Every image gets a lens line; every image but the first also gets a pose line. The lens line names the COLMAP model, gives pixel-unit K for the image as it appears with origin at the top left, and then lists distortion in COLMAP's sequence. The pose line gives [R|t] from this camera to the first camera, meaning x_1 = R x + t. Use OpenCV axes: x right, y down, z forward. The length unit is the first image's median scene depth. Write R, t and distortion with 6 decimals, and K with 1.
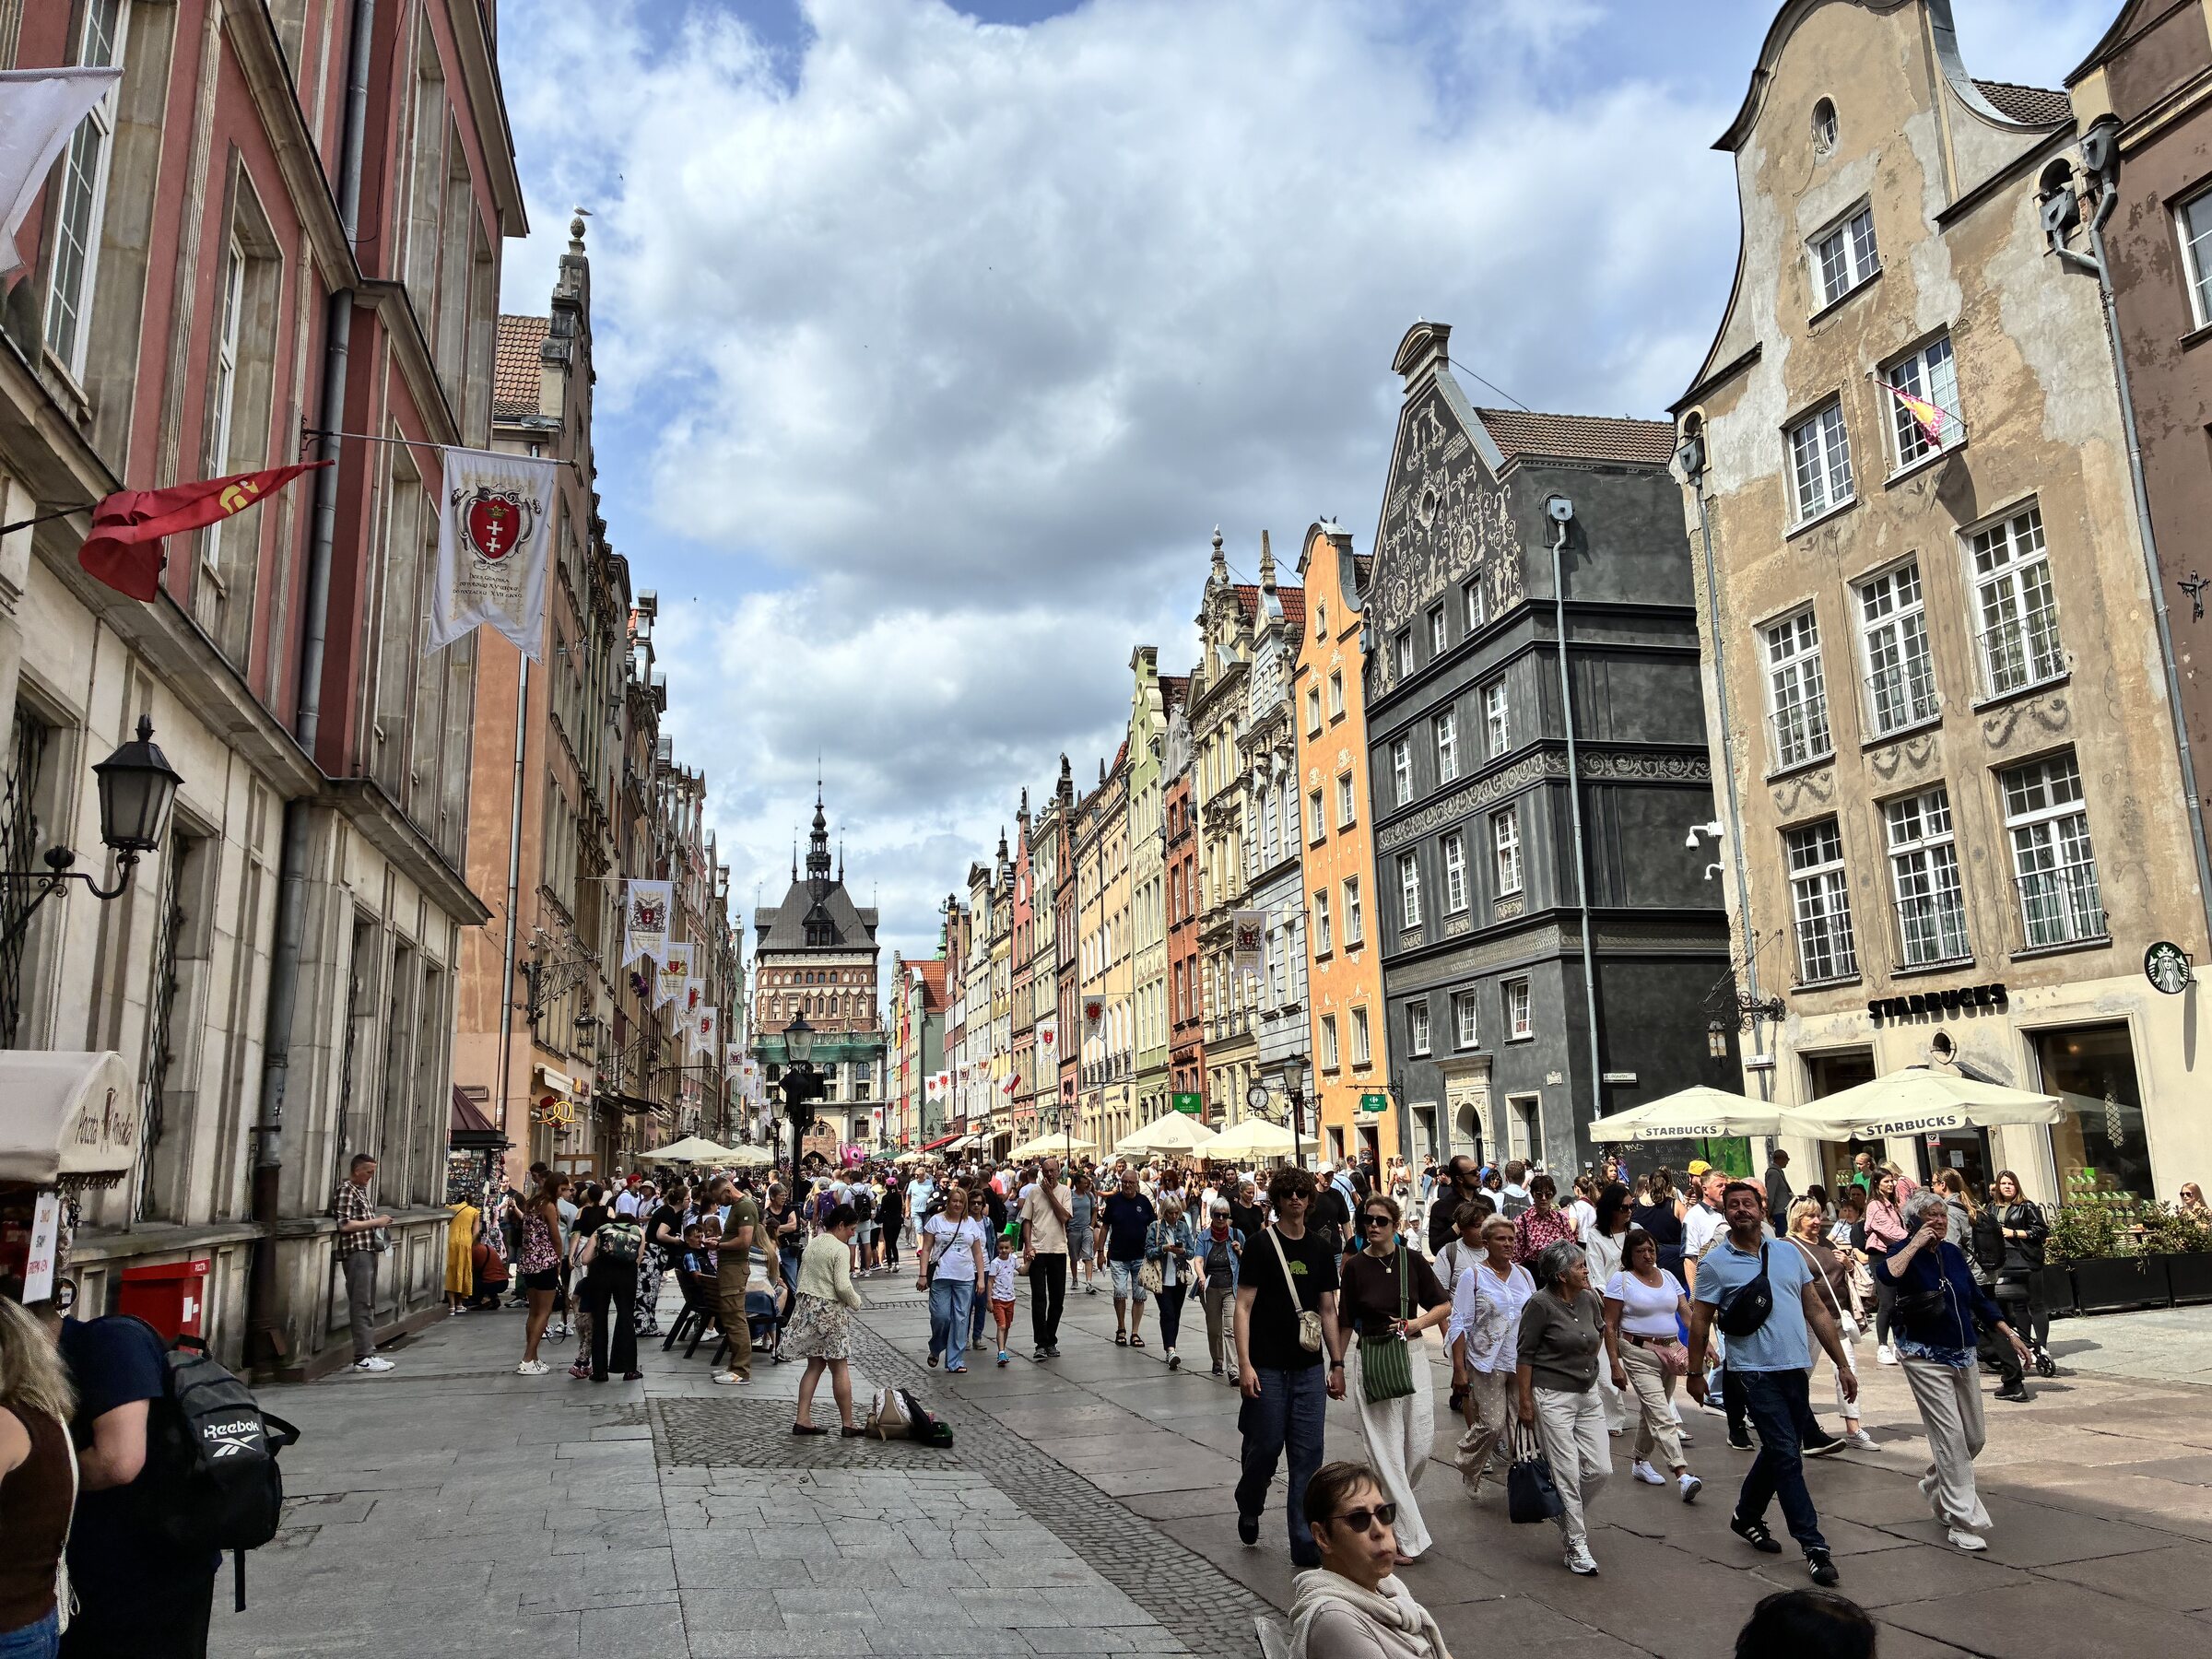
lens RADIAL K [[1563.7, 0, 1109.8], [0, 1563.7, 829.7], [0, 0, 1]] dist [0.064485, 0.000587]
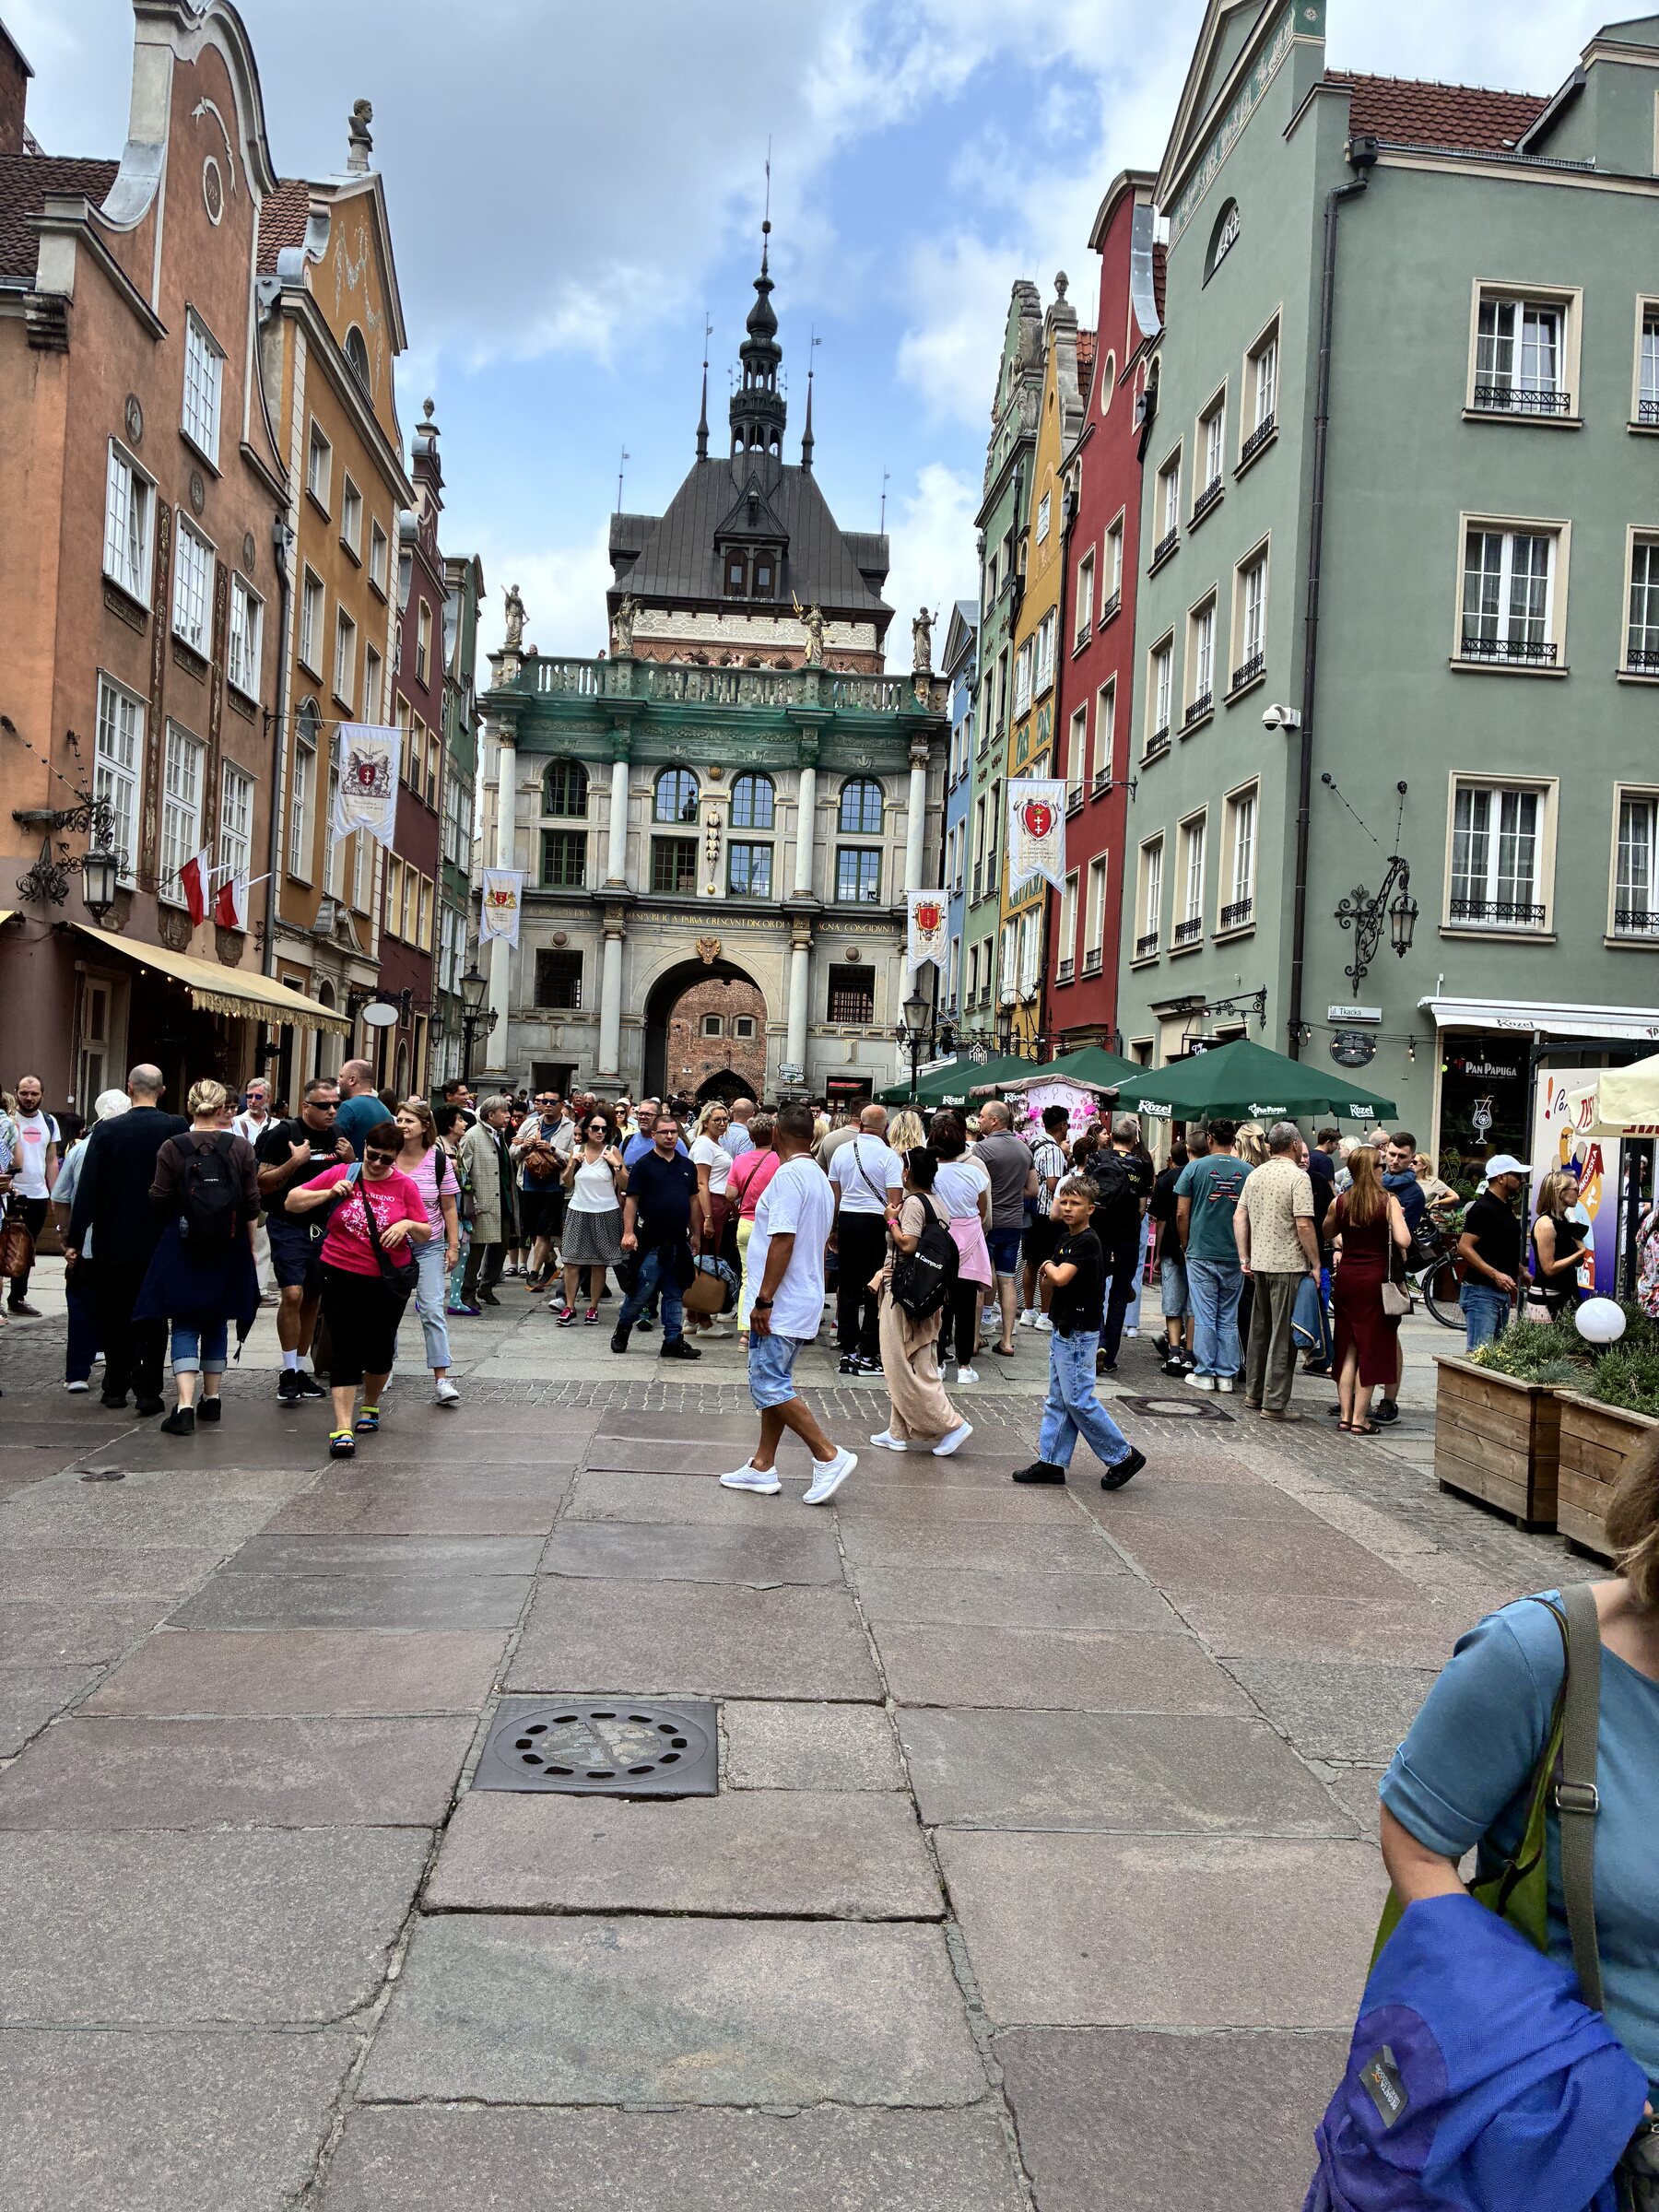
lens RADIAL K [[1563.7, 0, 829.2], [0, 1563.7, 1103.8], [0, 0, 1]] dist [0.064485, 0.000587]
pose [[0.987243, 0.068731, -0.143623, -0.092798], [-0.038764, 0.978644, 0.201876, 0.118313], [0.154431, -0.193734, 0.968823, 0.555484]]
